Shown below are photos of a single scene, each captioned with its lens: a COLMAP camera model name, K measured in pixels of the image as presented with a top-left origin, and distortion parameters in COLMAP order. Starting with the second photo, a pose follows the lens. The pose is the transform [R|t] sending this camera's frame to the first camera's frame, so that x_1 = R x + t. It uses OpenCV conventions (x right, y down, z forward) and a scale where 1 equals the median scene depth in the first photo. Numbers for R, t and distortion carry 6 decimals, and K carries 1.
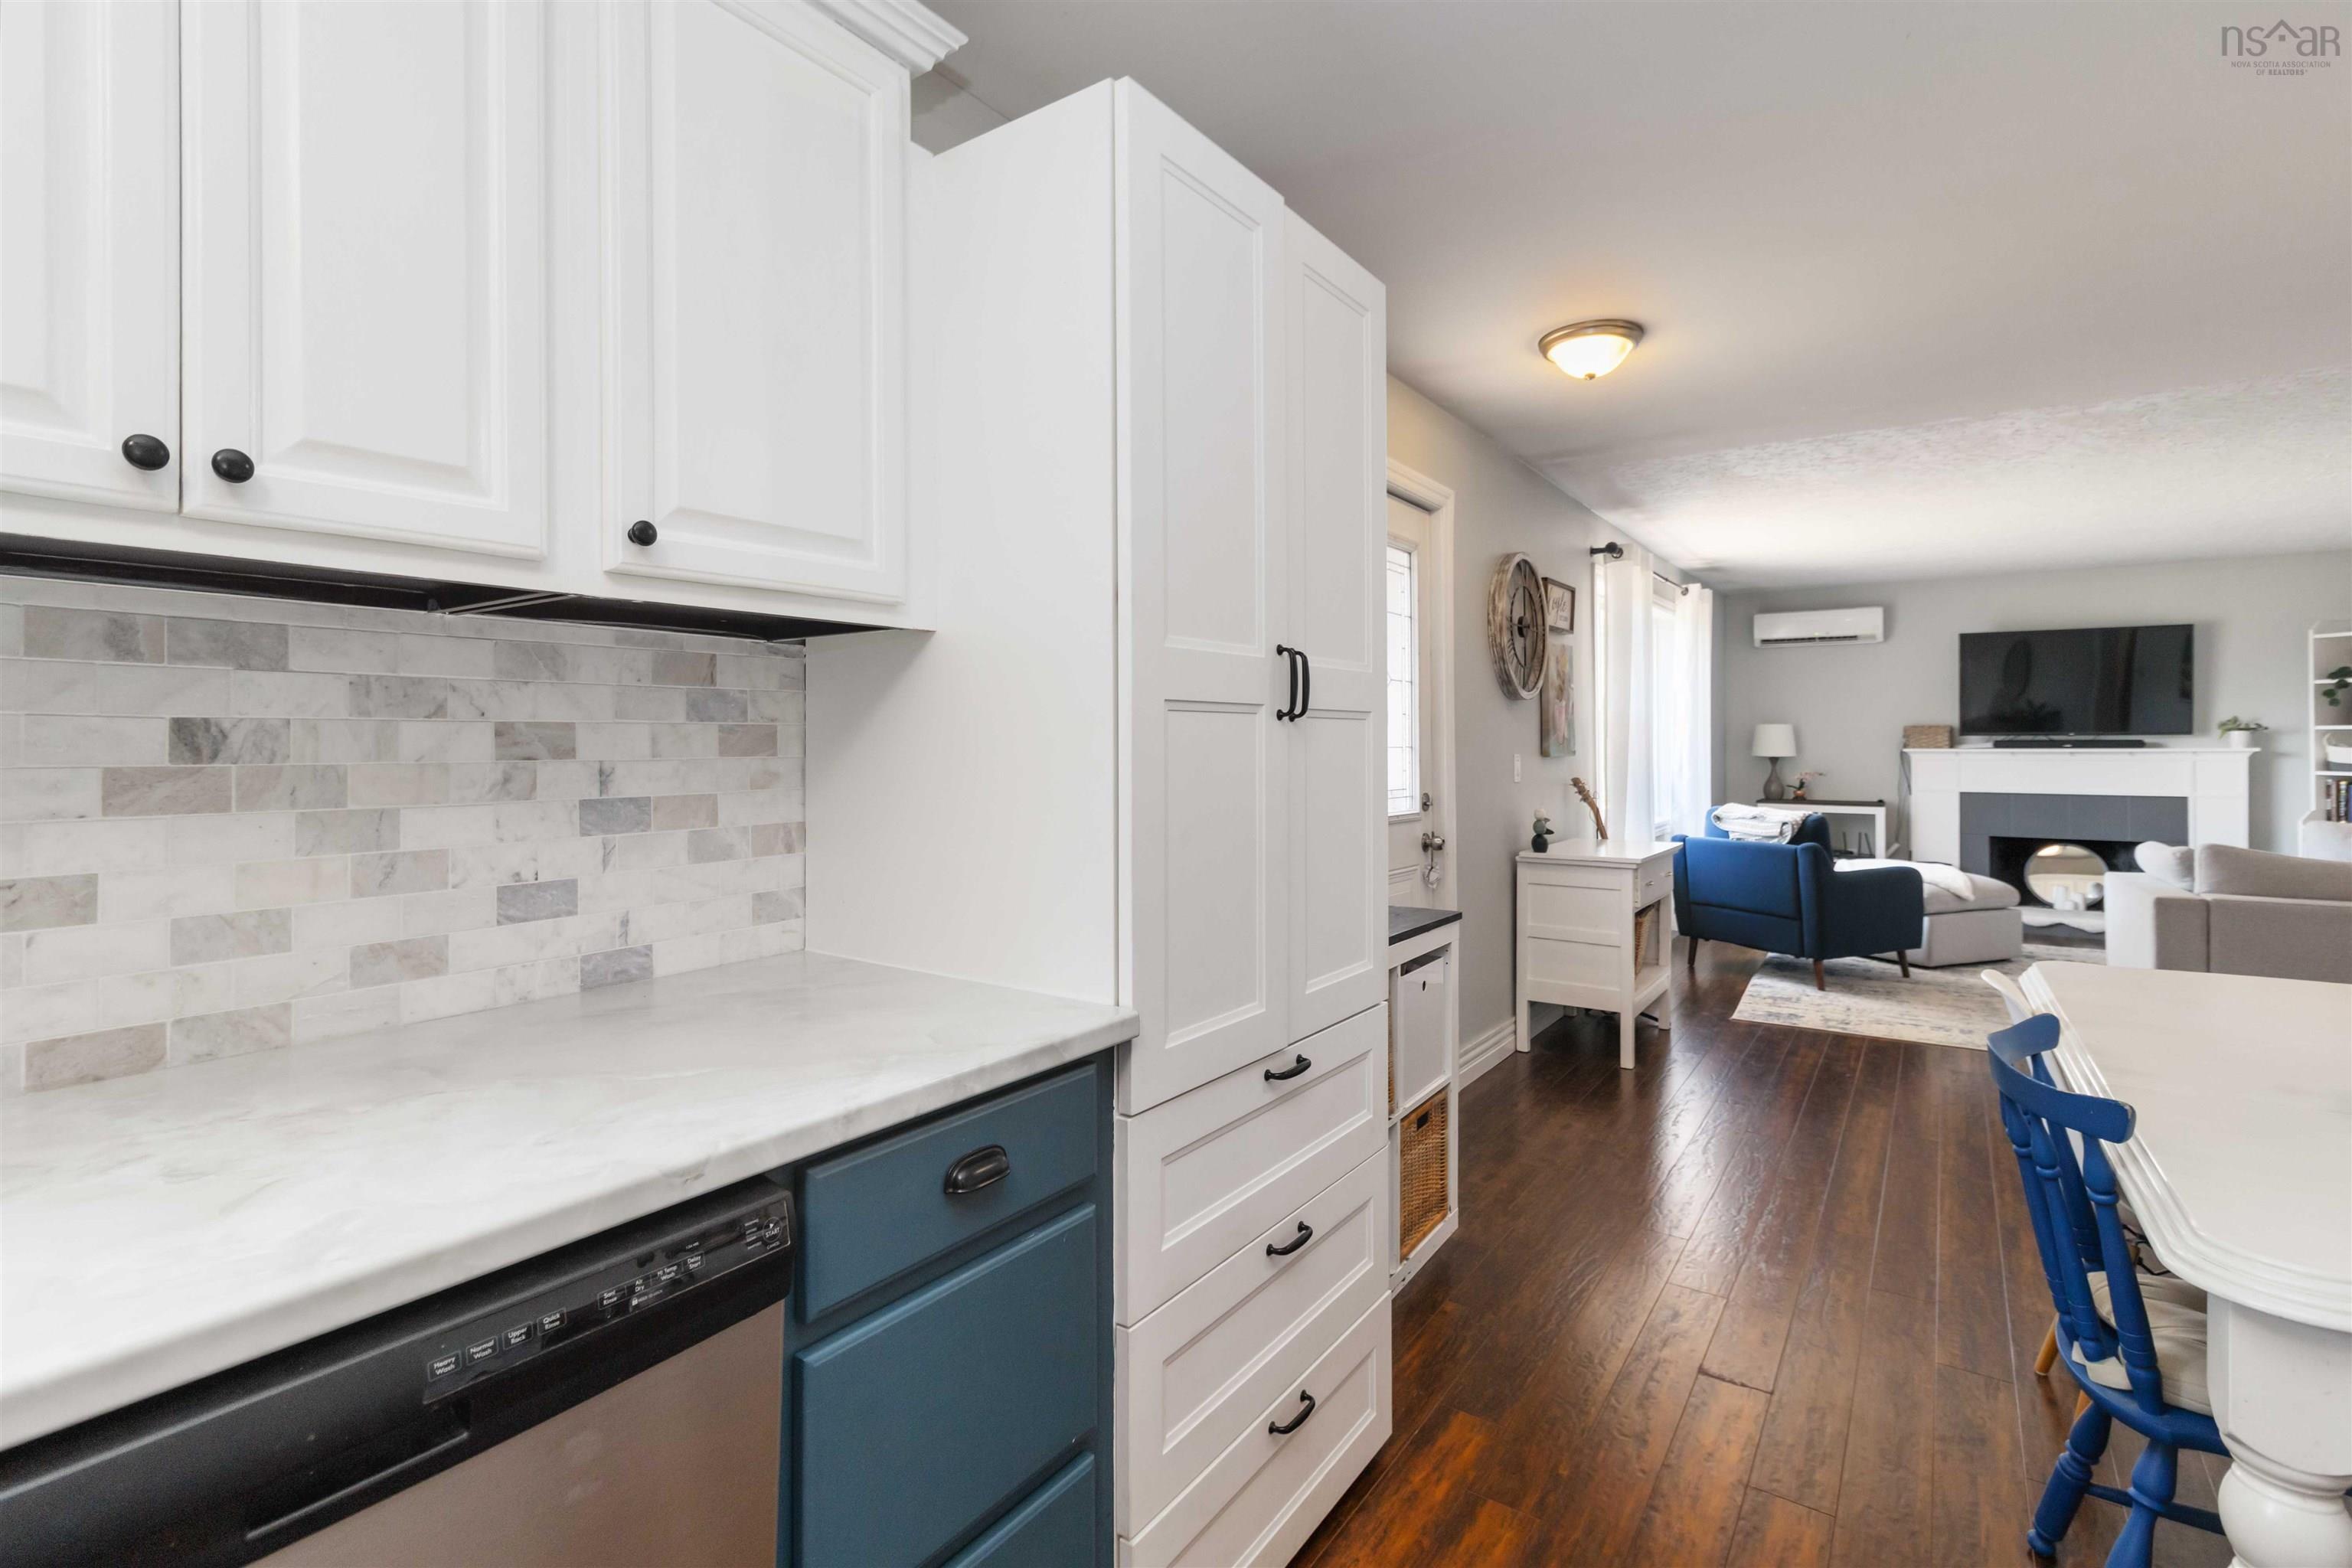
lens RADIAL K [[1101.4, 0, 1175.8], [0, 1101.4, 739.1], [0, 0, 1]] dist [-0.000560, 0.000857]
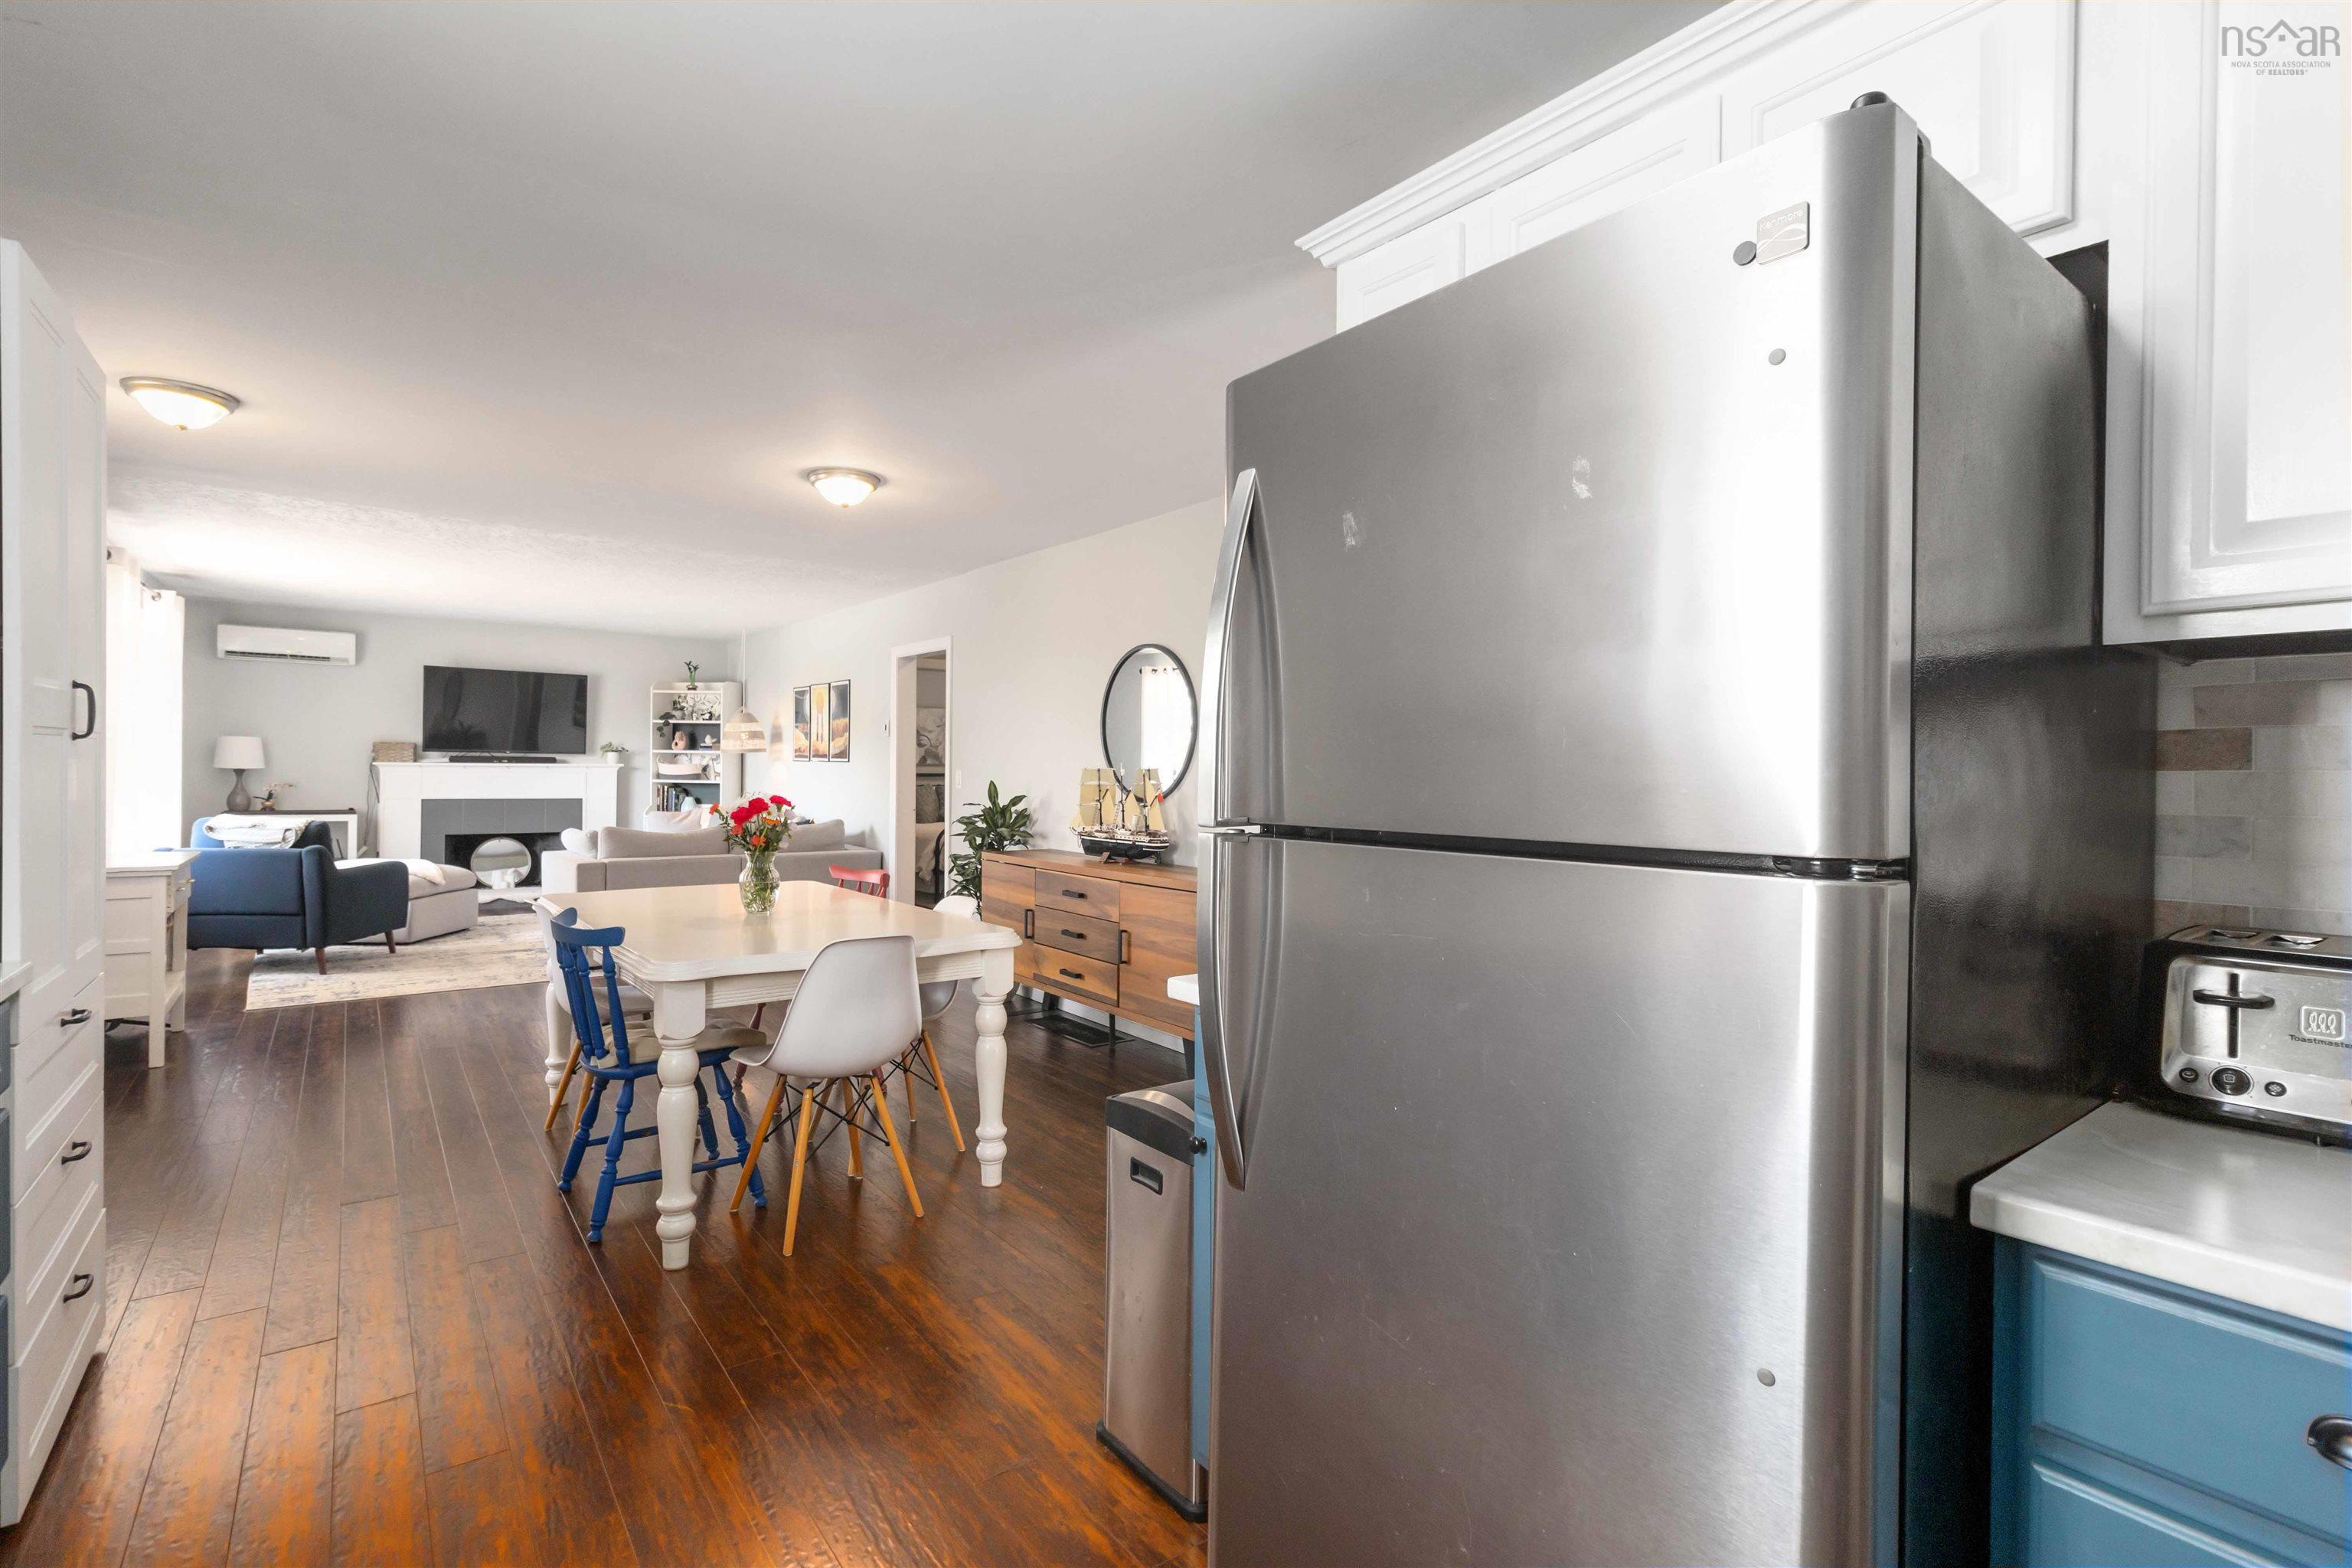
lens RADIAL K [[1093.3, 0, 1169.7], [0, 1093.3, 776.6], [0, 0, 1]] dist [0.000444, 0.000948]
pose [[0.310404, -0.003035, 0.950600, -0.725255], [-0.018815, 0.999779, 0.009335, -0.010812], [-0.950418, -0.020783, 0.310279, -0.596771]]
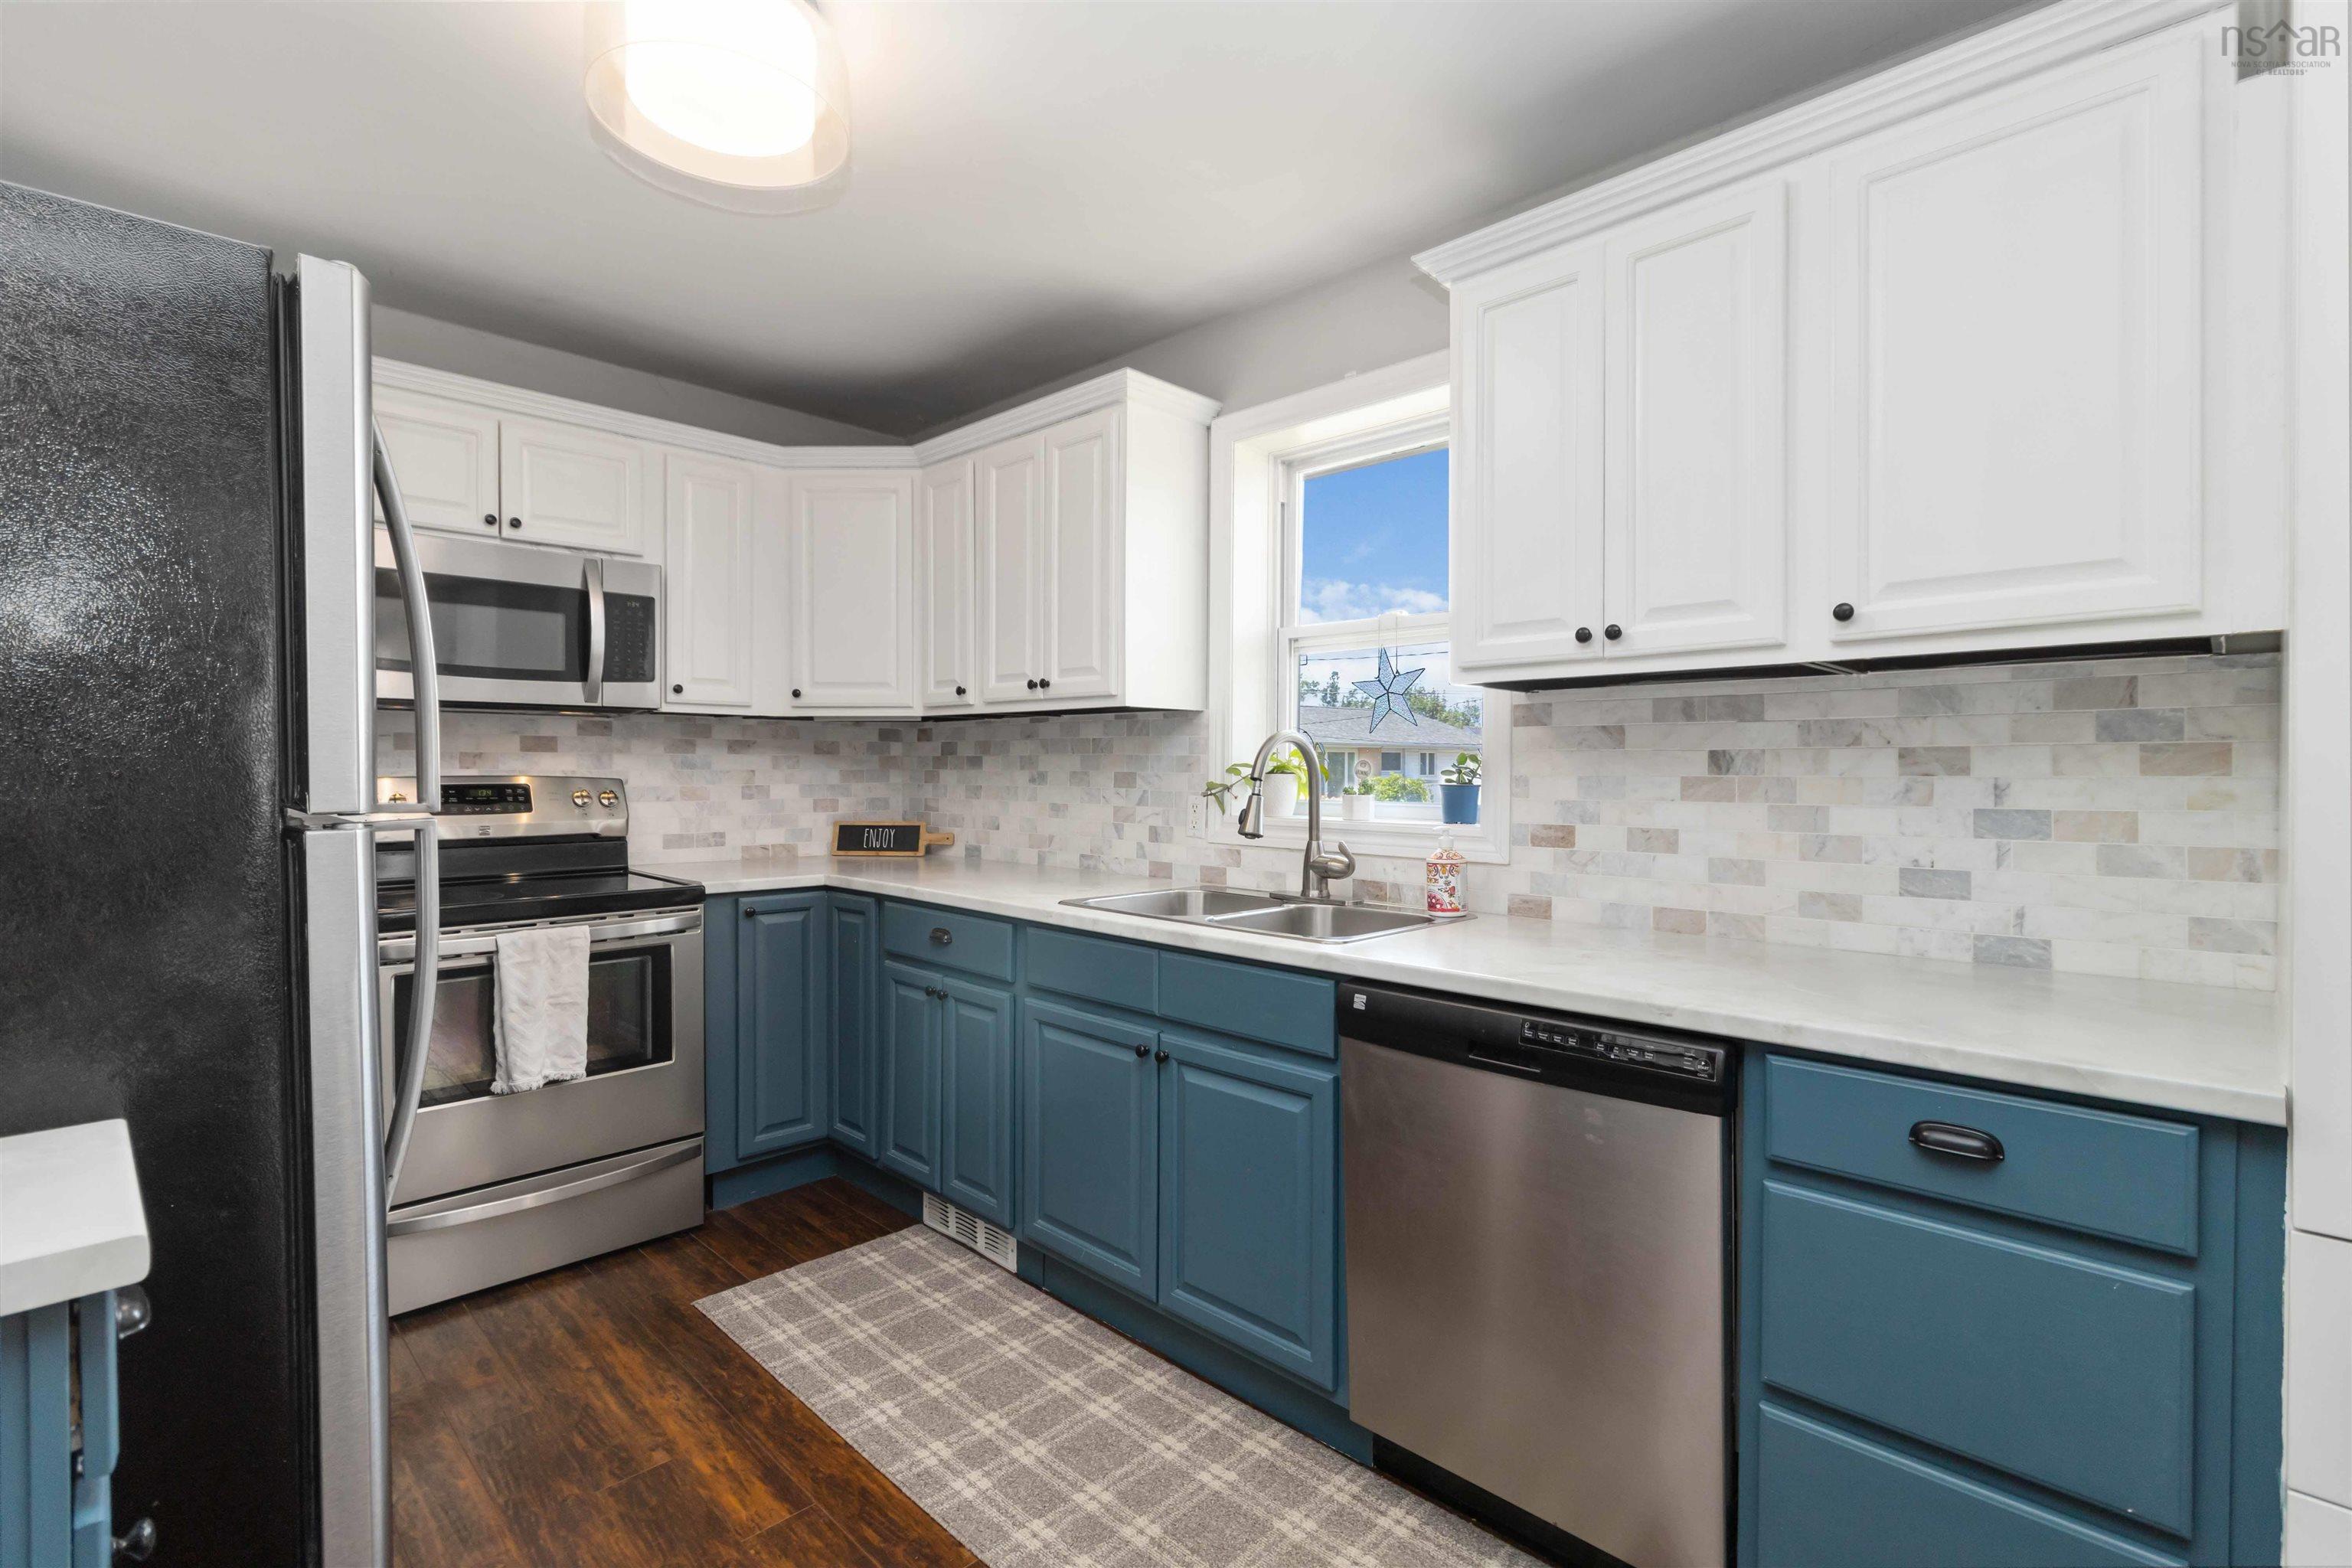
lens RADIAL K [[1093.3, 0, 1169.7], [0, 1093.3, 776.6], [0, 0, 1]] dist [0.000444, 0.000948]
pose [[-0.171554, 0.010237, -0.985122, 0.698370], [0.006015, 0.999938, 0.009344, 0.001853], [0.985156, -0.004323, -0.171605, 0.267820]]
